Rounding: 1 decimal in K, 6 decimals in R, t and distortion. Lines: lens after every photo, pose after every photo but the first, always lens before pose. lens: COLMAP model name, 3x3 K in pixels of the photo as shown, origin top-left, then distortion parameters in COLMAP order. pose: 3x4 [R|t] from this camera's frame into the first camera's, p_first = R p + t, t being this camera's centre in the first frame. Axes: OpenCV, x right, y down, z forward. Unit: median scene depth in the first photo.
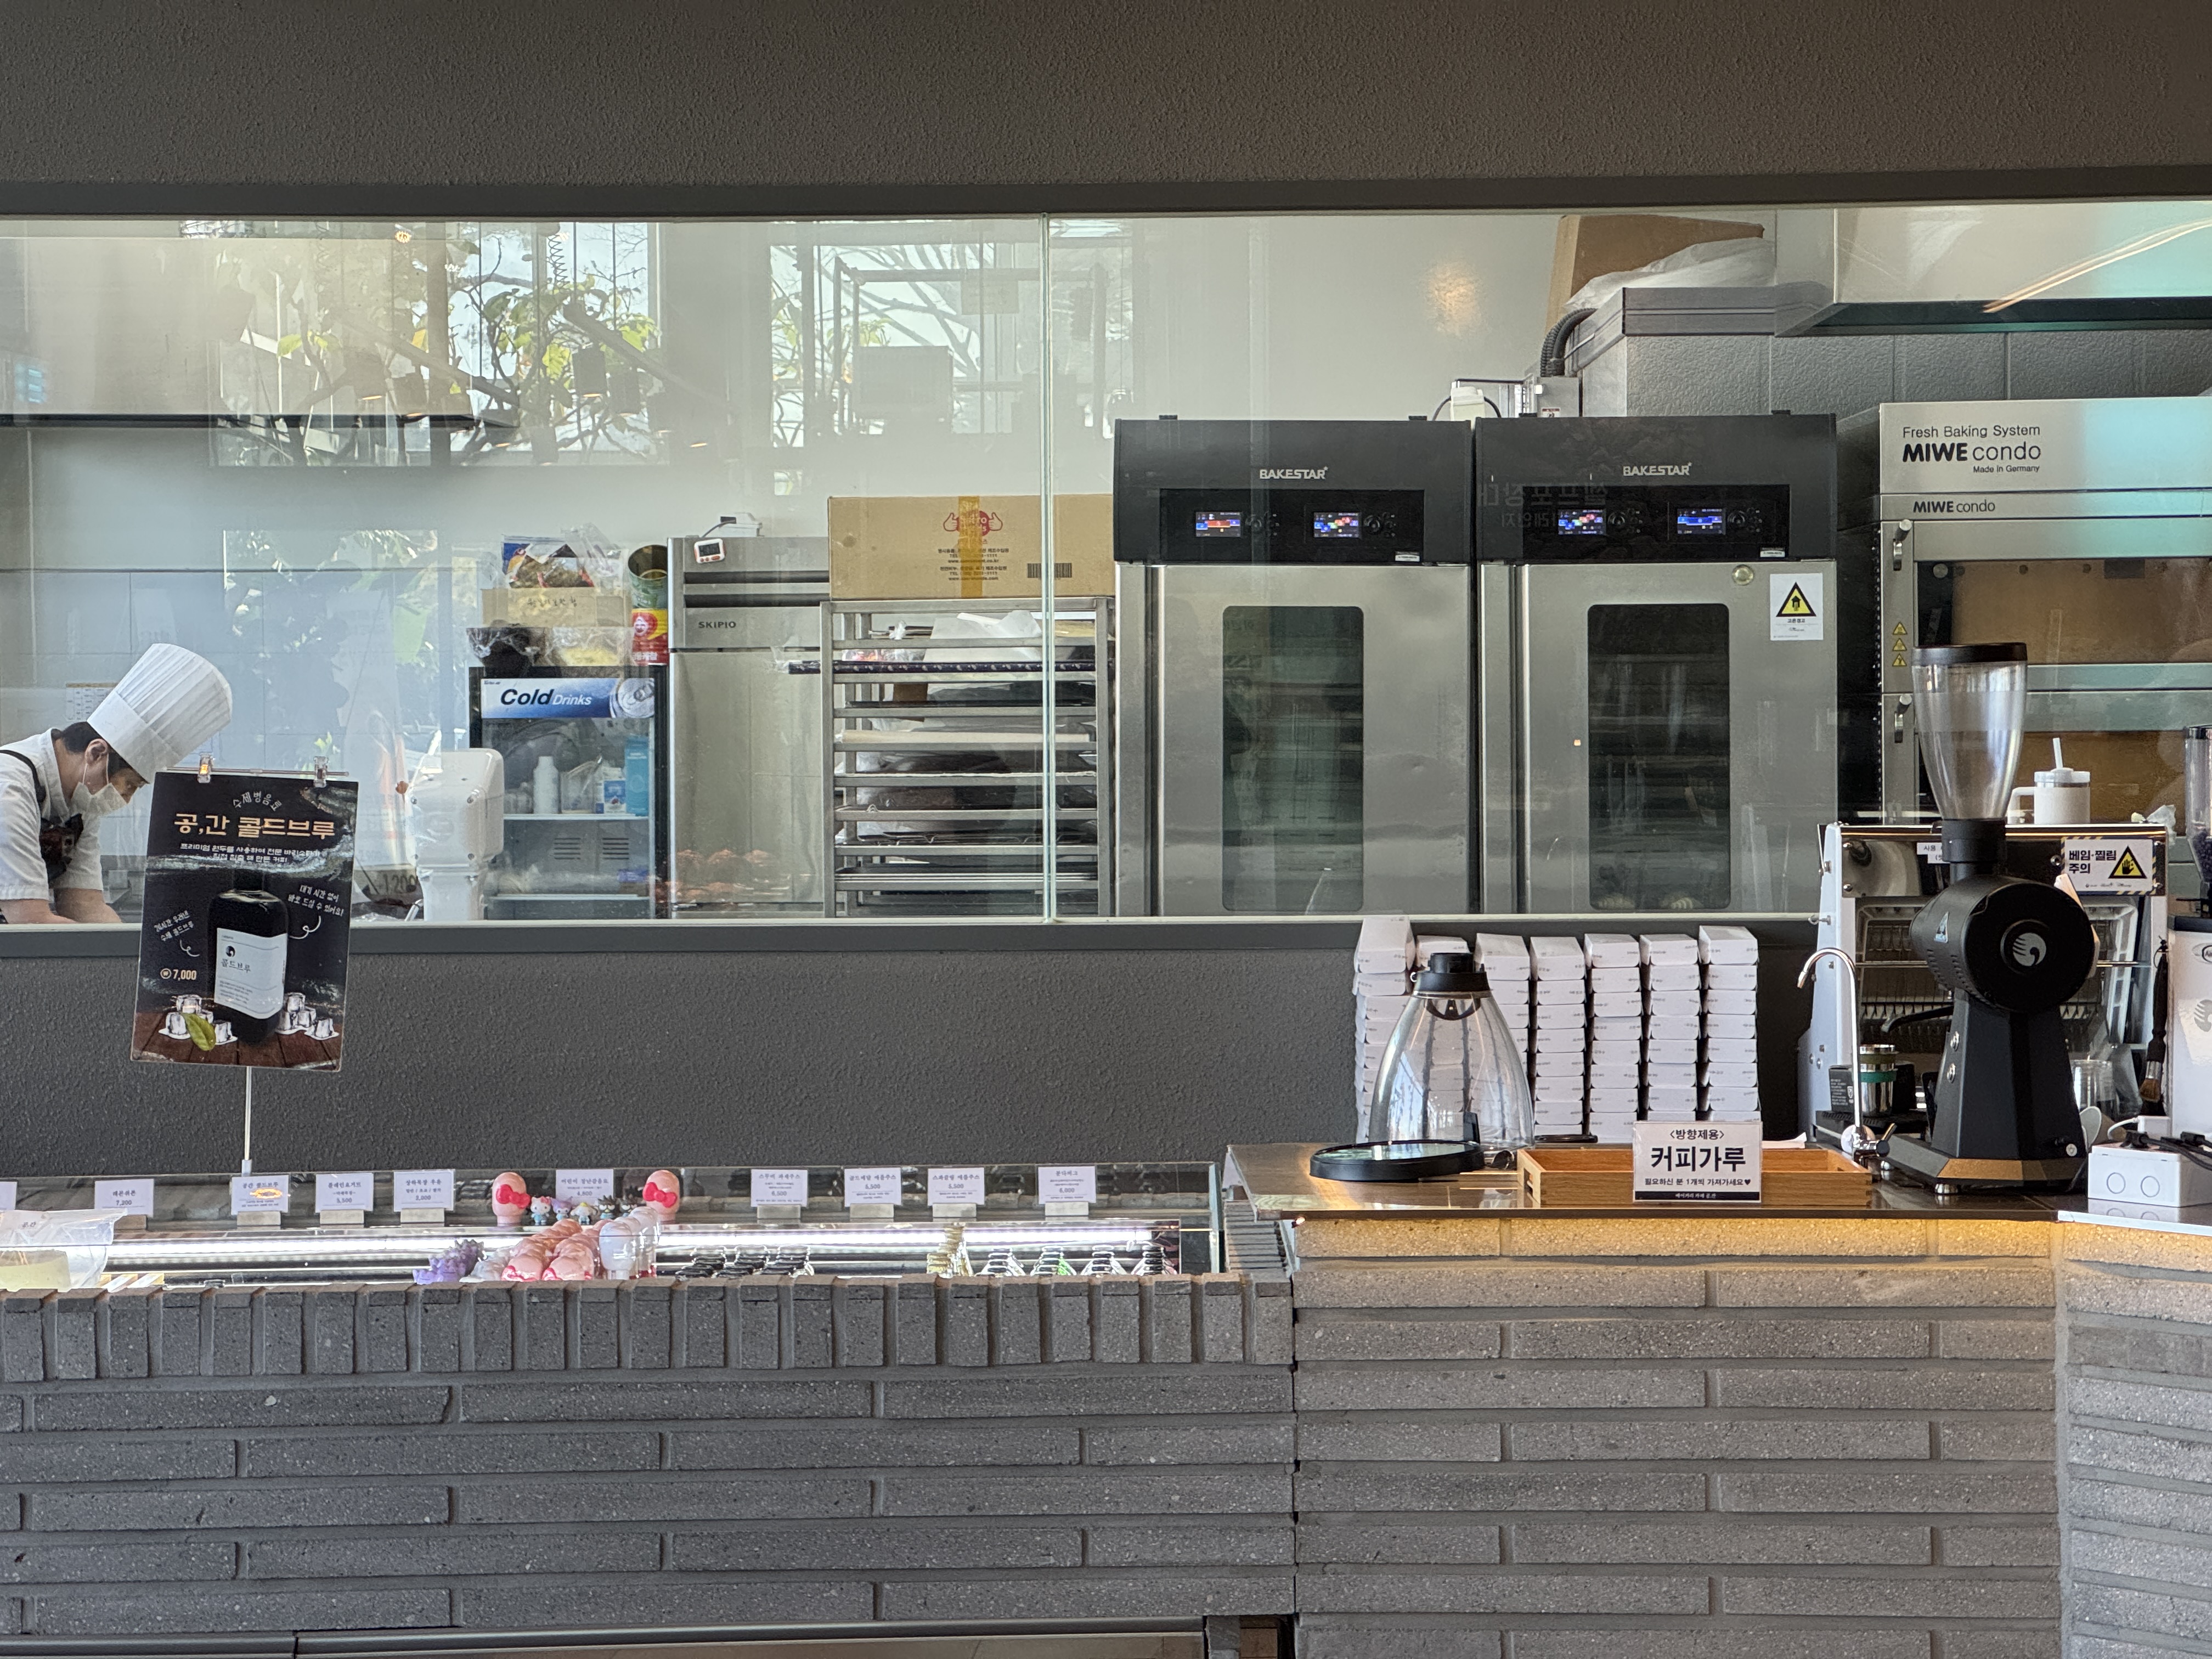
lens RADIAL K [[4992.2, 0, 1106.0], [0, 4992.2, 829.5], [0, 0, 1]] dist [0.077481, 0.743080]
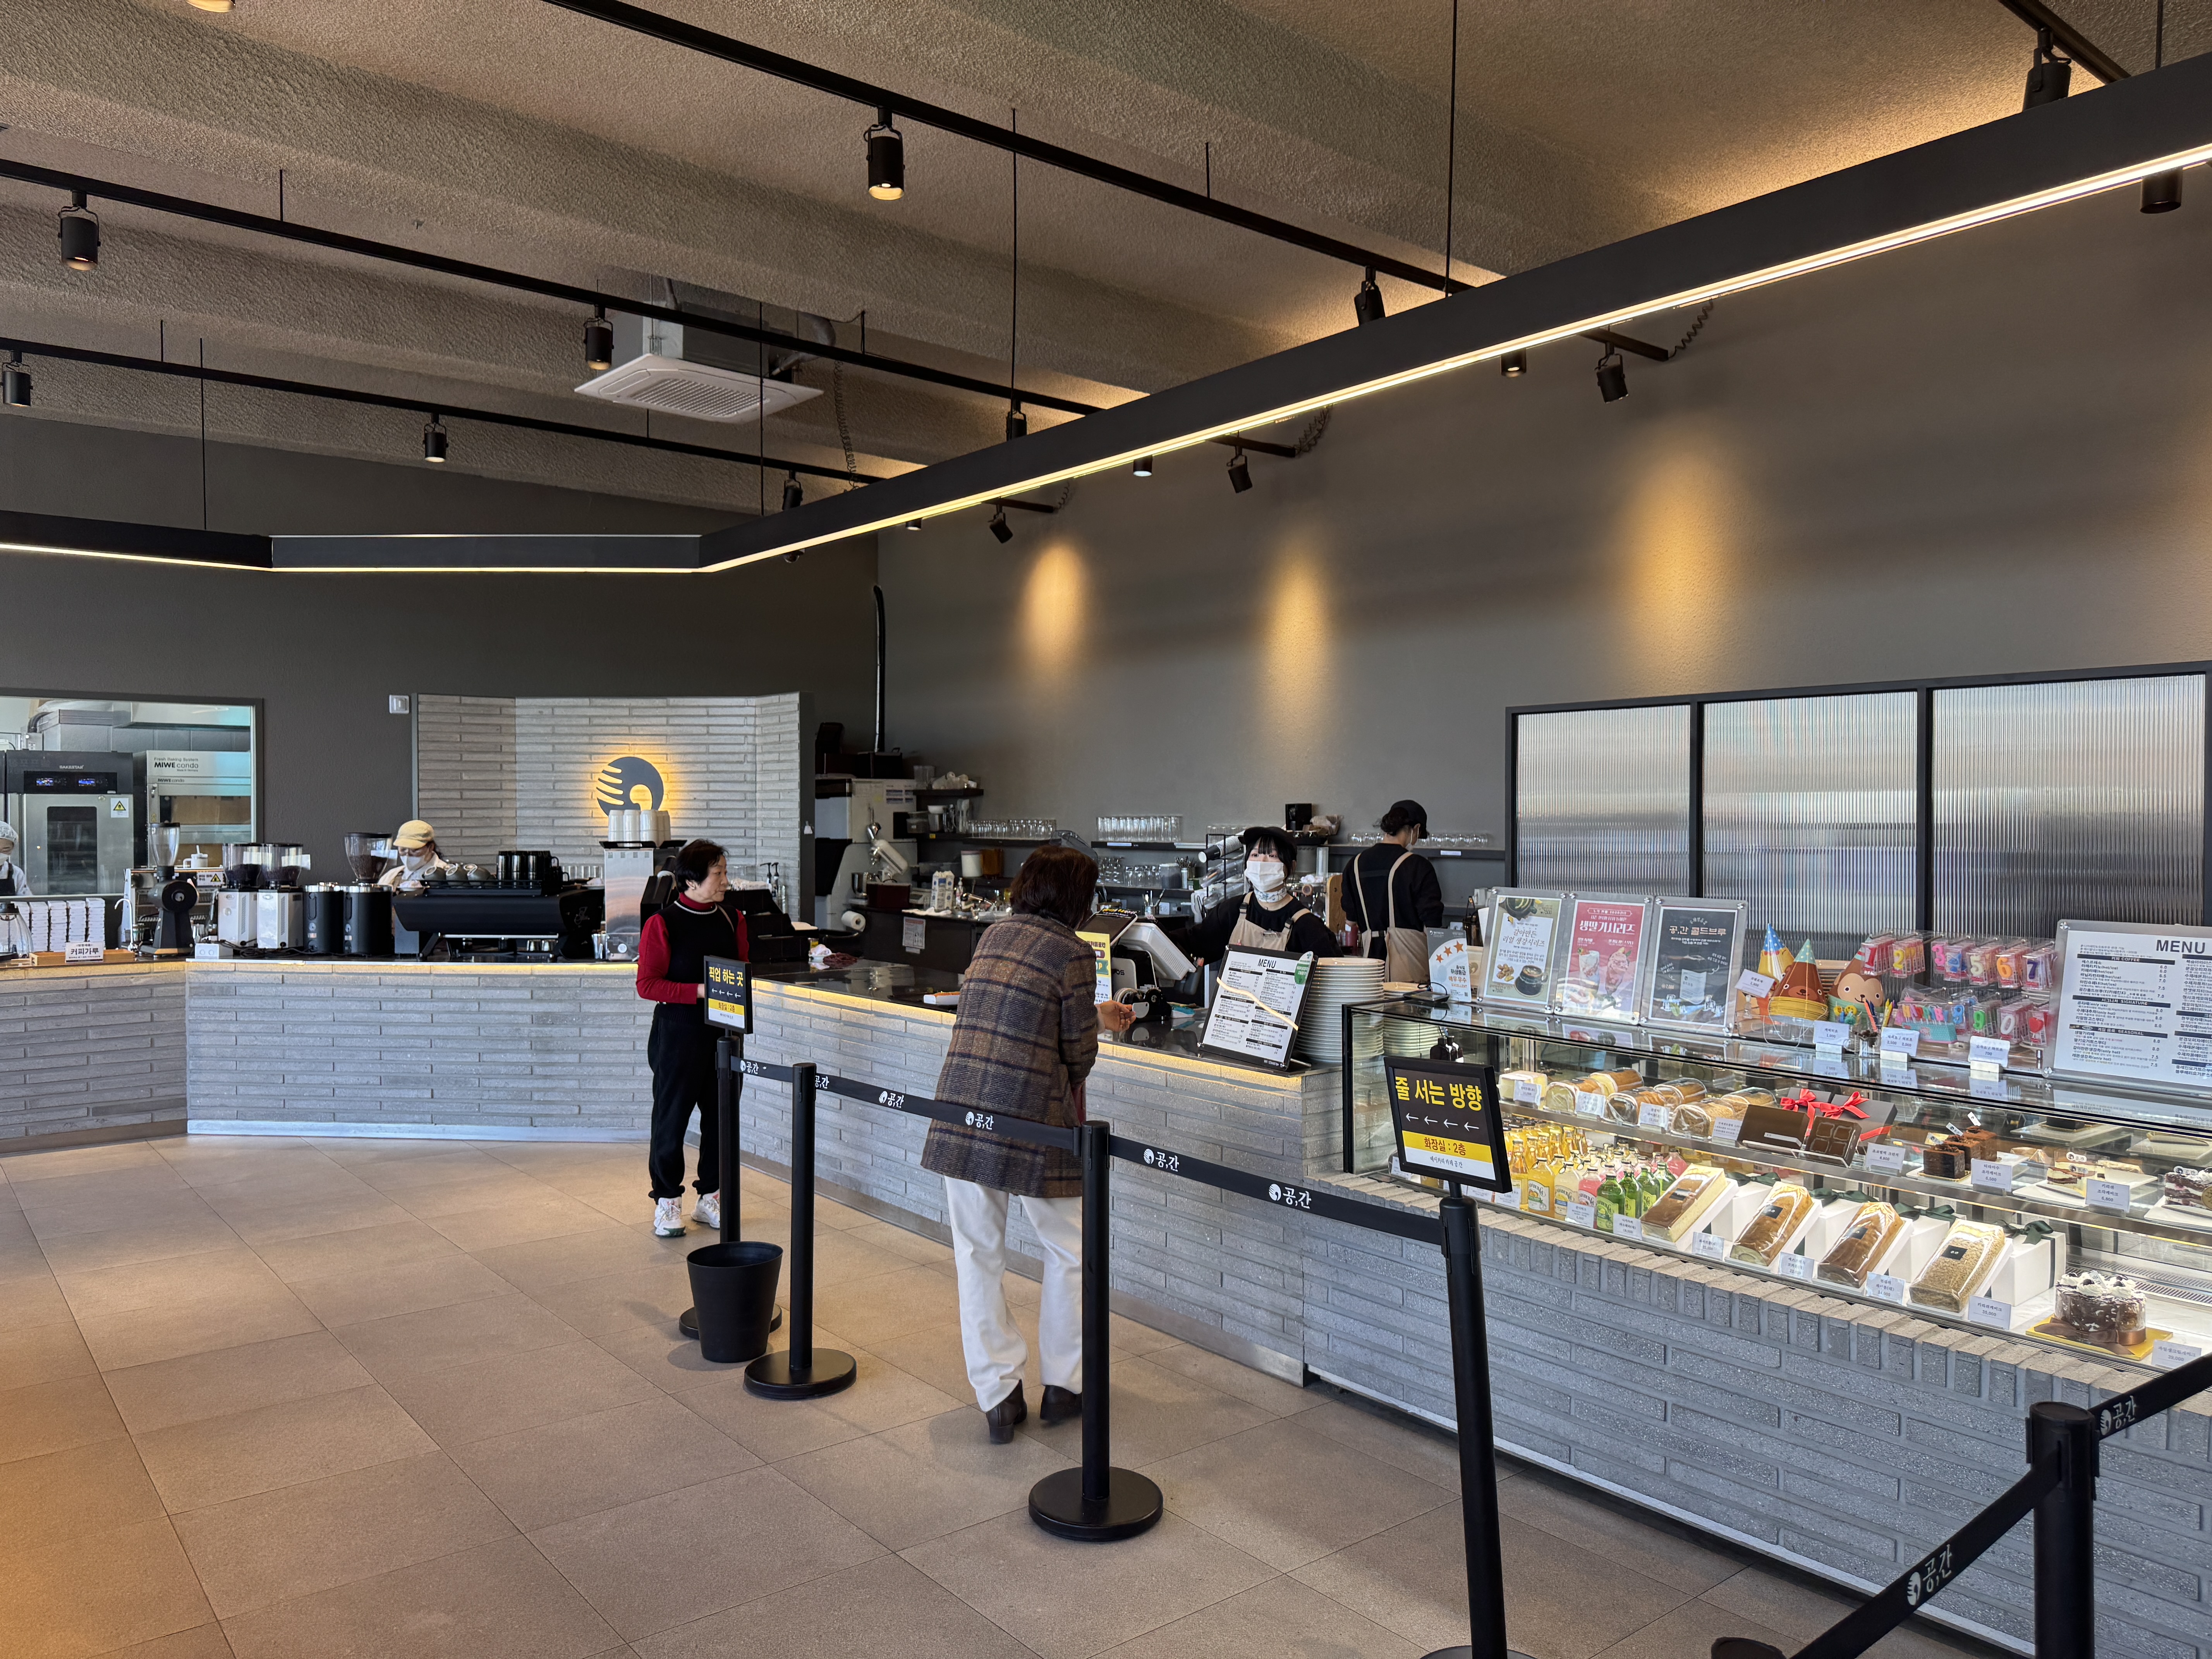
lens RADIAL K [[1566.0, 0, 1106.0], [0, 1566.0, 829.5], [0, 0, 1]] dist [0.051225, -0.058396]
pose [[0.771743, 0.005794, 0.635908, -0.043634], [0.012205, 0.999639, -0.023919, 0.006856], [-0.635817, 0.026220, 0.771394, -0.381545]]
